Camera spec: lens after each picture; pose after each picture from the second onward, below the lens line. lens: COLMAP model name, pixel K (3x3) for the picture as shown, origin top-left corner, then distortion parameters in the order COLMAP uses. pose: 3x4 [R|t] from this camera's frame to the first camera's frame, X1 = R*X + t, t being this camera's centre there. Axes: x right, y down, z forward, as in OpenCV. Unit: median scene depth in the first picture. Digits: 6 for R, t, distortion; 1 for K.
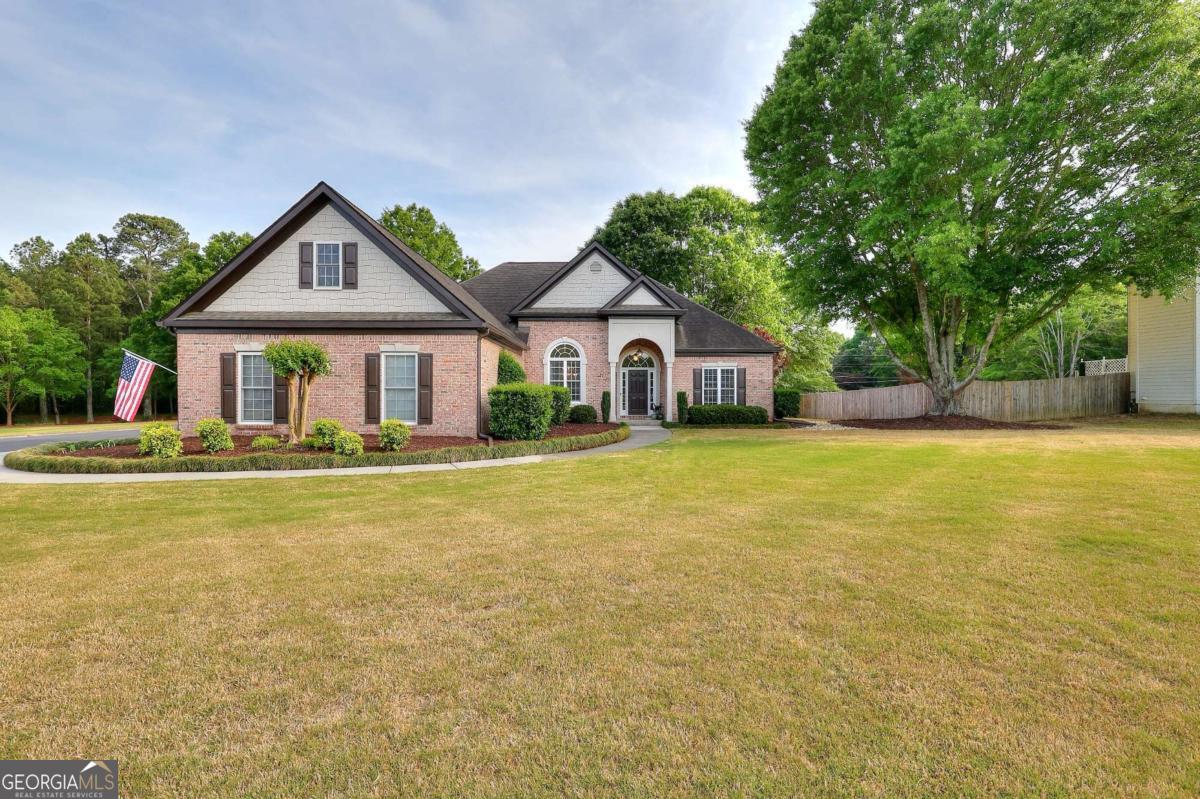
lens RADIAL K [[555.2, 0, 616.8], [0, 555.2, 404.3], [0, 0, 1]] dist [-0.004673, 0.001142]
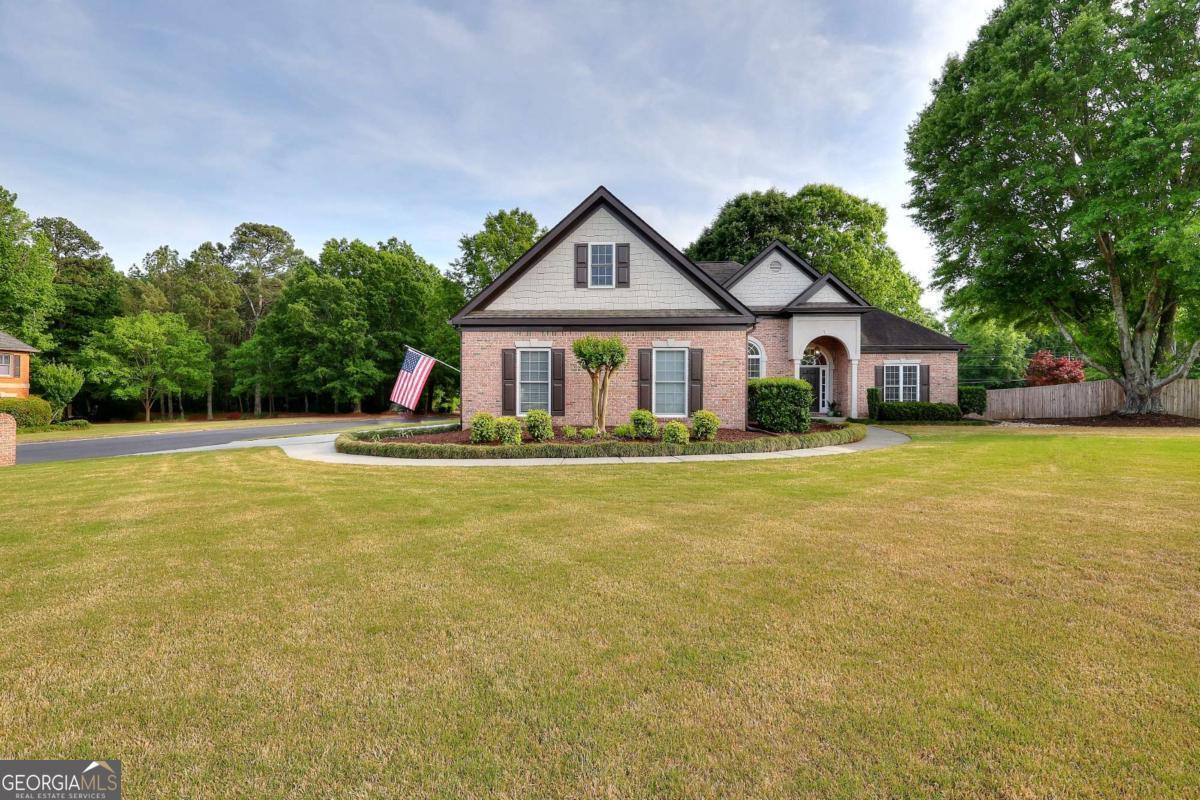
lens RADIAL K [[555.2, 0, 595.4], [0, 555.2, 400.5], [0, 0, 1]] dist [-0.004673, 0.001142]
pose [[0.997486, 0.002873, -0.070811, -0.294148], [-0.003594, 0.999943, -0.010046, 0.010505], [0.070778, 0.010275, 0.997439, -0.030635]]
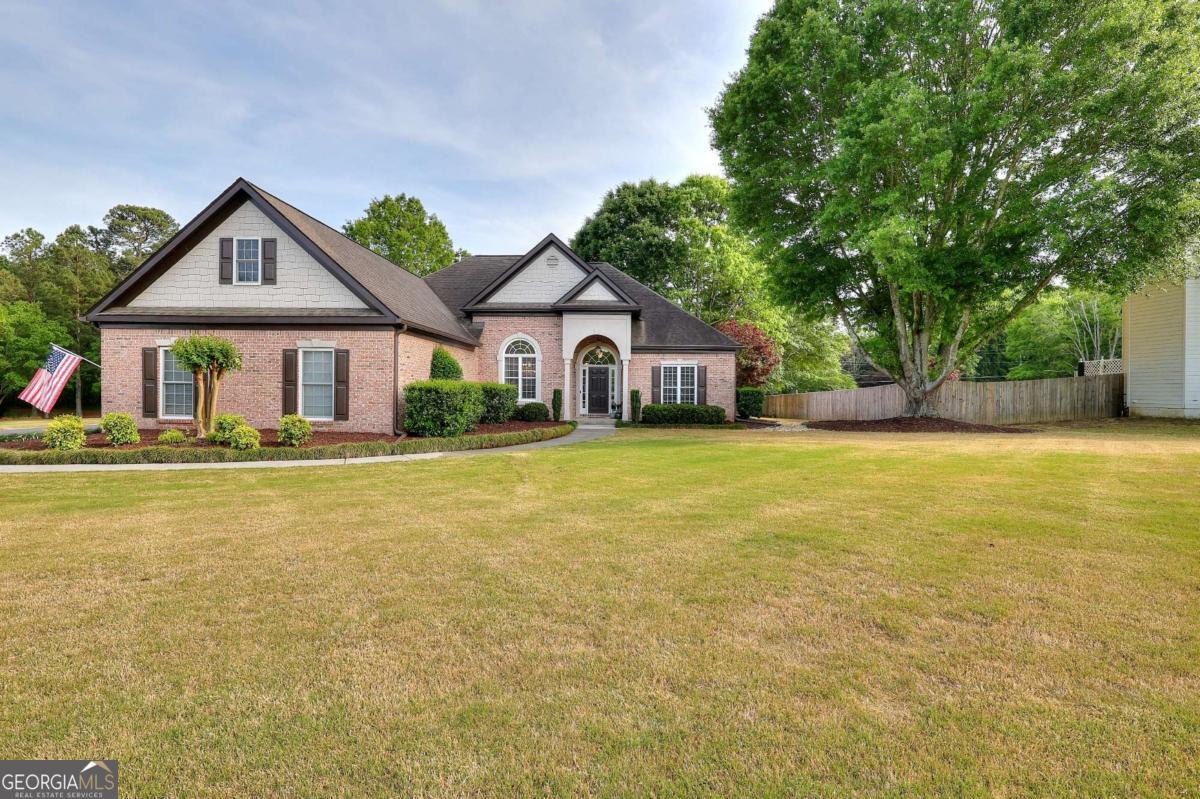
lens RADIAL K [[588.7, 0, 628.0], [0, 588.7, 403.9], [0, 0, 1]] dist [-0.006774, 0.001301]
pose [[0.999379, 0.009045, -0.034056, 0.132068], [-0.008995, 0.999958, 0.001615, 0.000035], [0.034069, -0.001308, 0.999419, -0.024515]]
